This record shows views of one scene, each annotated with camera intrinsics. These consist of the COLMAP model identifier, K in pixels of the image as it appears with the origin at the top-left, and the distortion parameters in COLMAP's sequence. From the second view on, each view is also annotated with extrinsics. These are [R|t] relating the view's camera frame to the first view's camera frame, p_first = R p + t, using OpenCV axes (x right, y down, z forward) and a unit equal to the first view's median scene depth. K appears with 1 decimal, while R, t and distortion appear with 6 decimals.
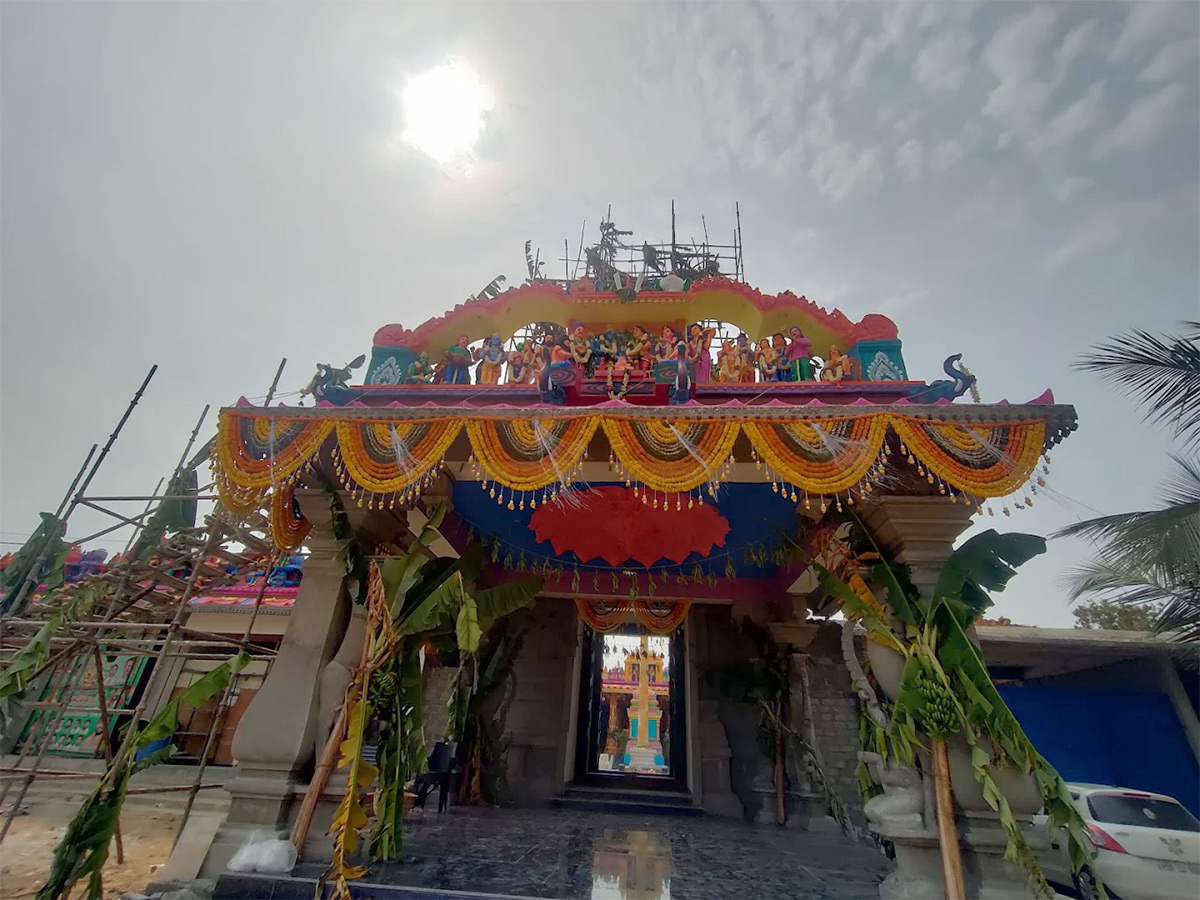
lens RADIAL K [[569.1, 0, 600.0], [0, 569.1, 450.0], [0, 0, 1]] dist [0.004249, 0.000401]
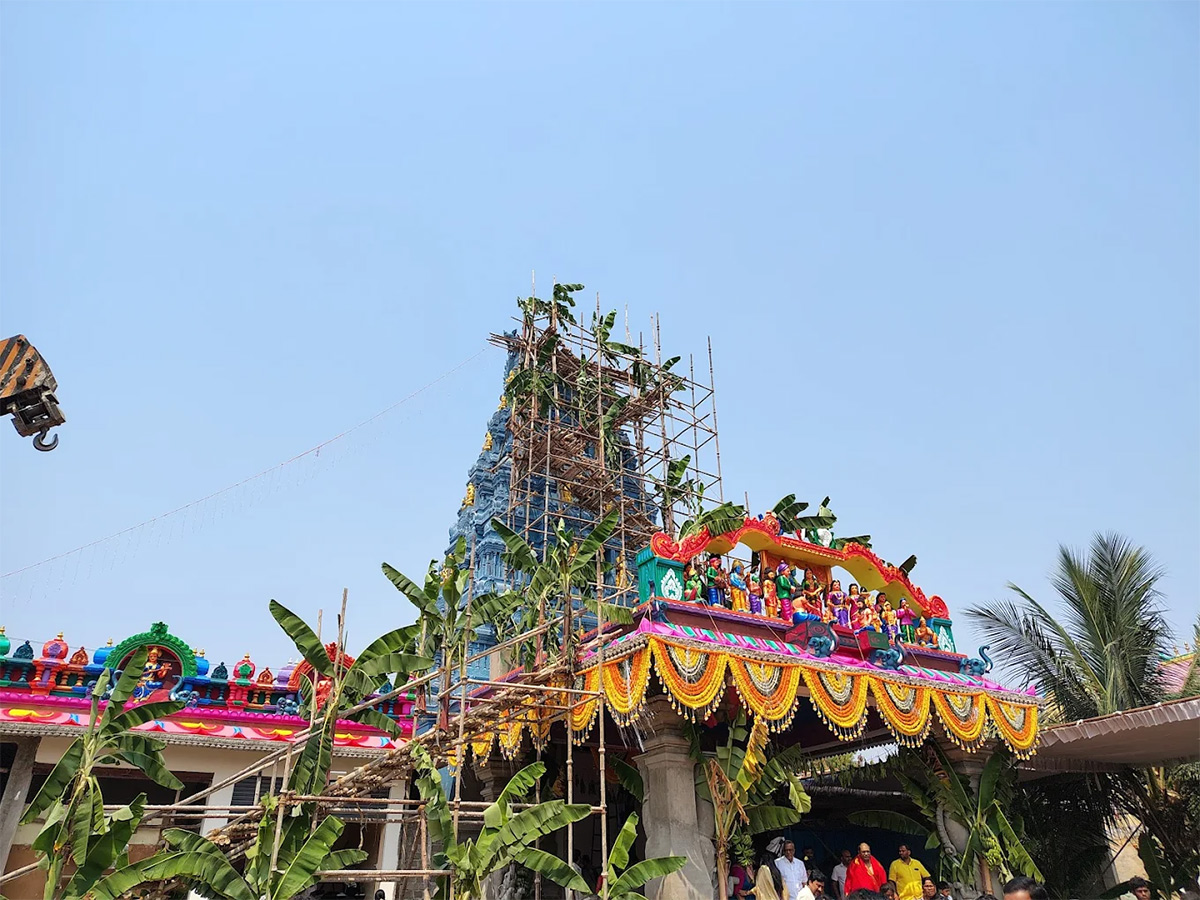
lens RADIAL K [[896.8, 0, 610.8], [0, 896.8, 446.6], [0, 0, 1]] dist [0.040718, -0.047268]
pose [[0.803290, 0.218783, 0.553948, -1.773616], [-0.229885, 0.971907, -0.050497, -0.328181], [-0.549434, -0.086781, 0.831018, -0.536075]]
